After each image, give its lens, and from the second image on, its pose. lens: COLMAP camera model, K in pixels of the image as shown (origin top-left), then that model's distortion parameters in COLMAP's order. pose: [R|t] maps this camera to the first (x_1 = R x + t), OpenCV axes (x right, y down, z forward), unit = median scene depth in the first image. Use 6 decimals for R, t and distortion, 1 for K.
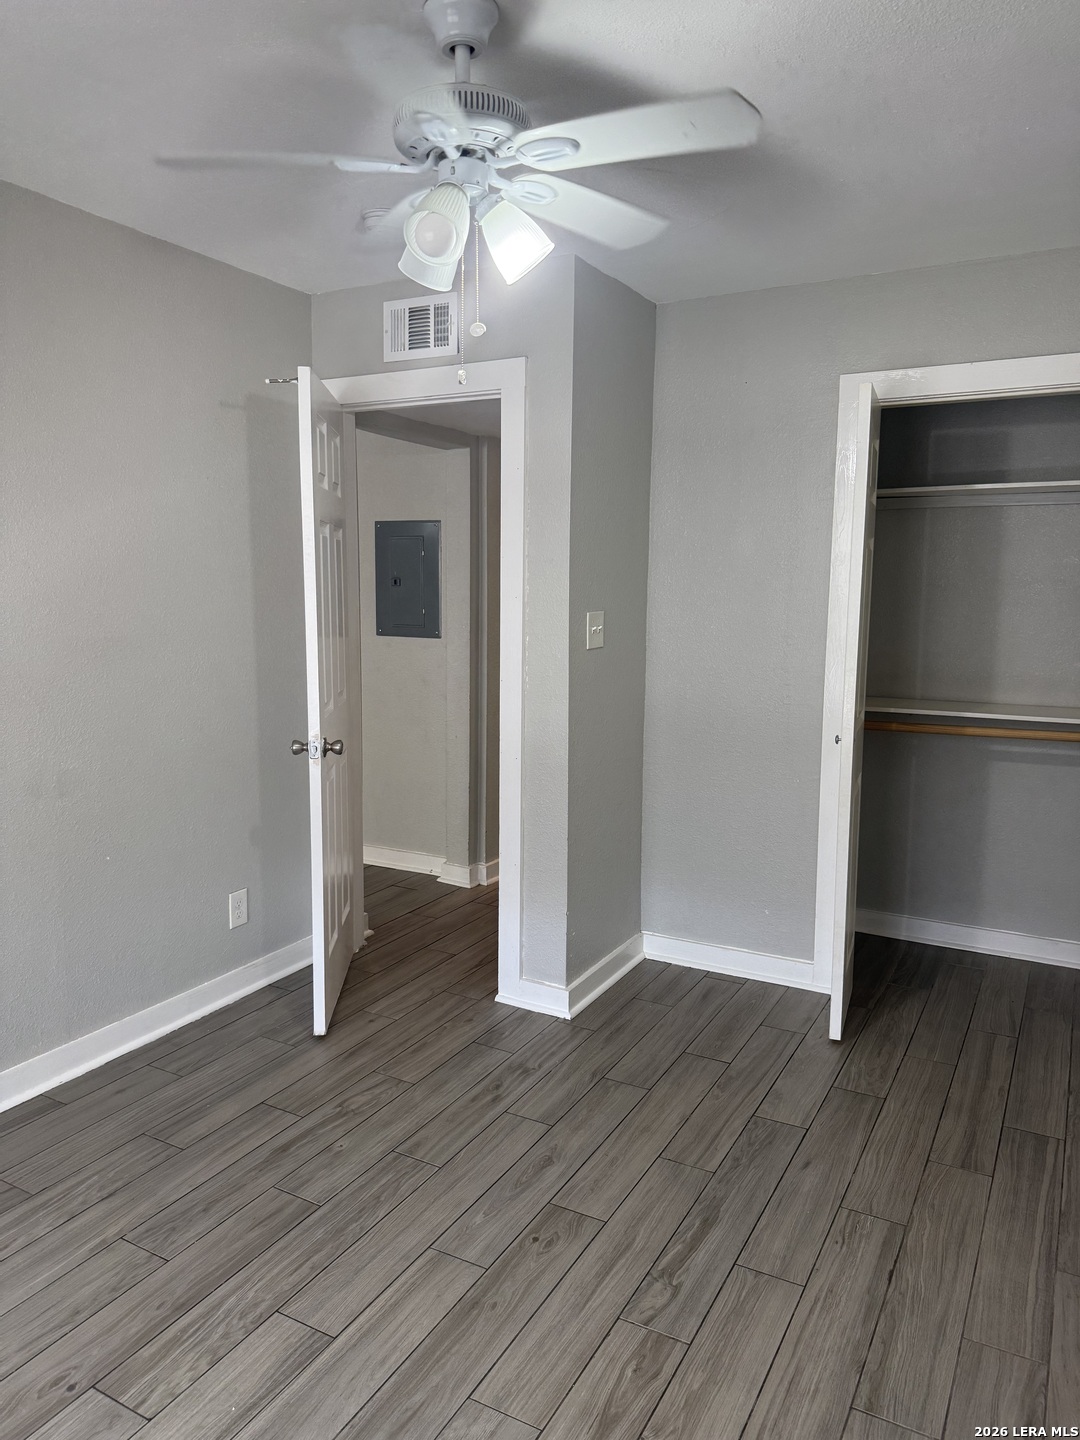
lens RADIAL K [[1016.5, 0, 539.5], [0, 1016.5, 718.9], [0, 0, 1]] dist [0.004138, 0.001771]
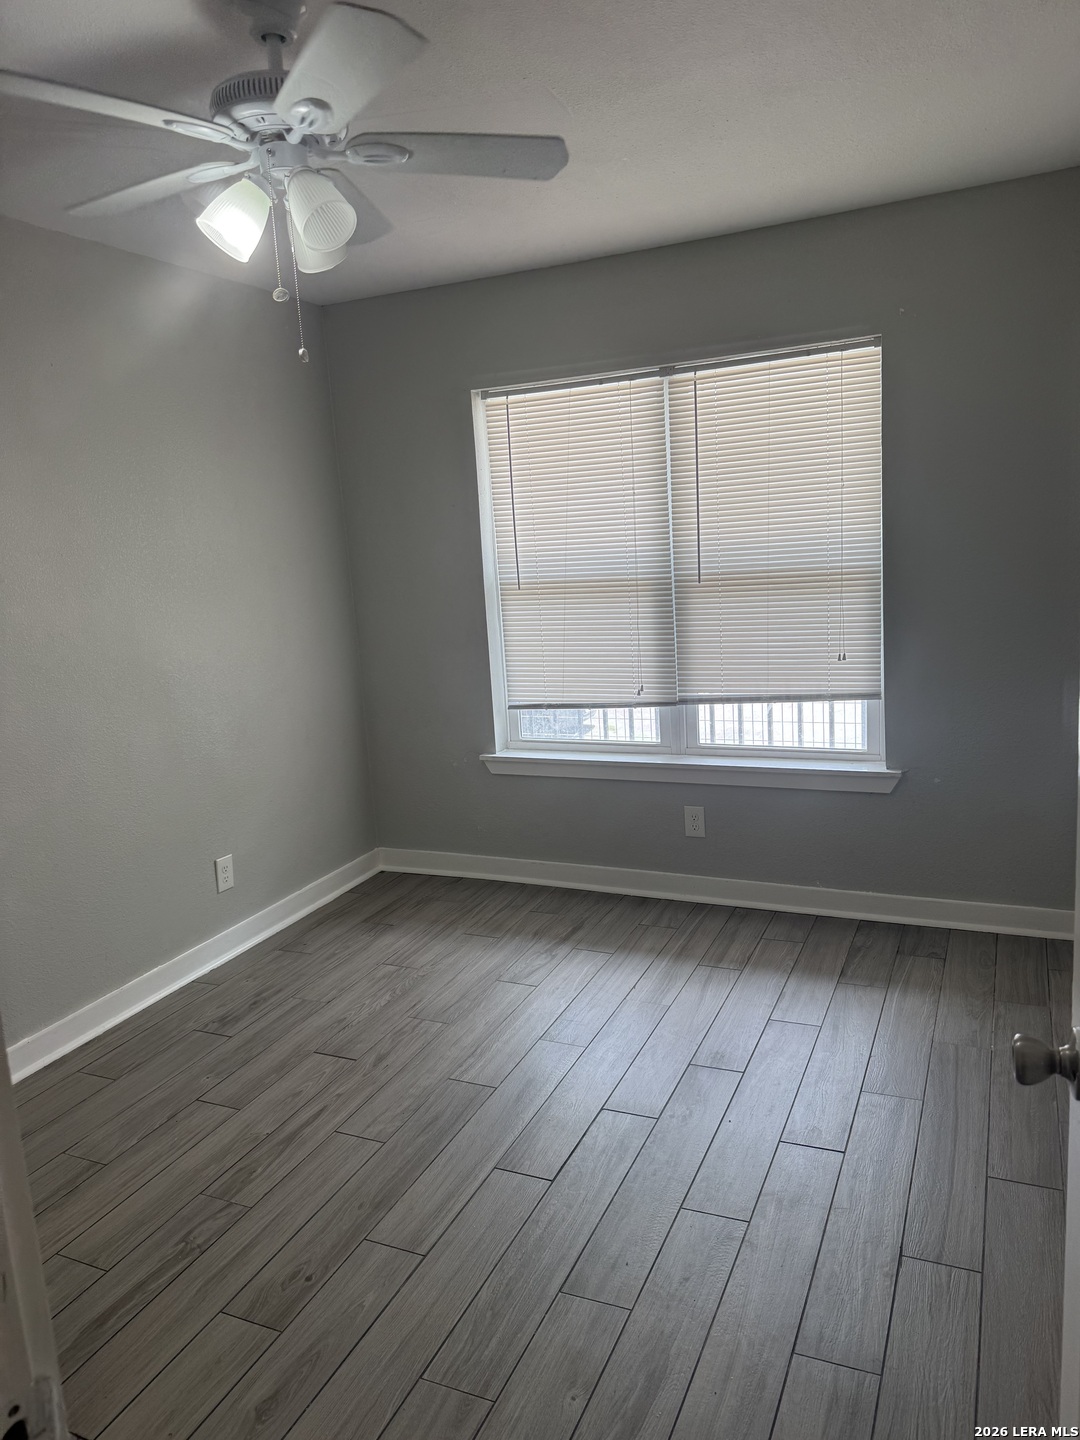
lens RADIAL K [[1016.5, 0, 540.3], [0, 1016.5, 719.4], [0, 0, 1]] dist [0.004138, 0.001771]
pose [[-0.995790, 0.071238, -0.057685, -0.205103], [0.049319, 0.946833, 0.317922, -0.257712], [0.077266, 0.313739, -0.946360, 1.823211]]
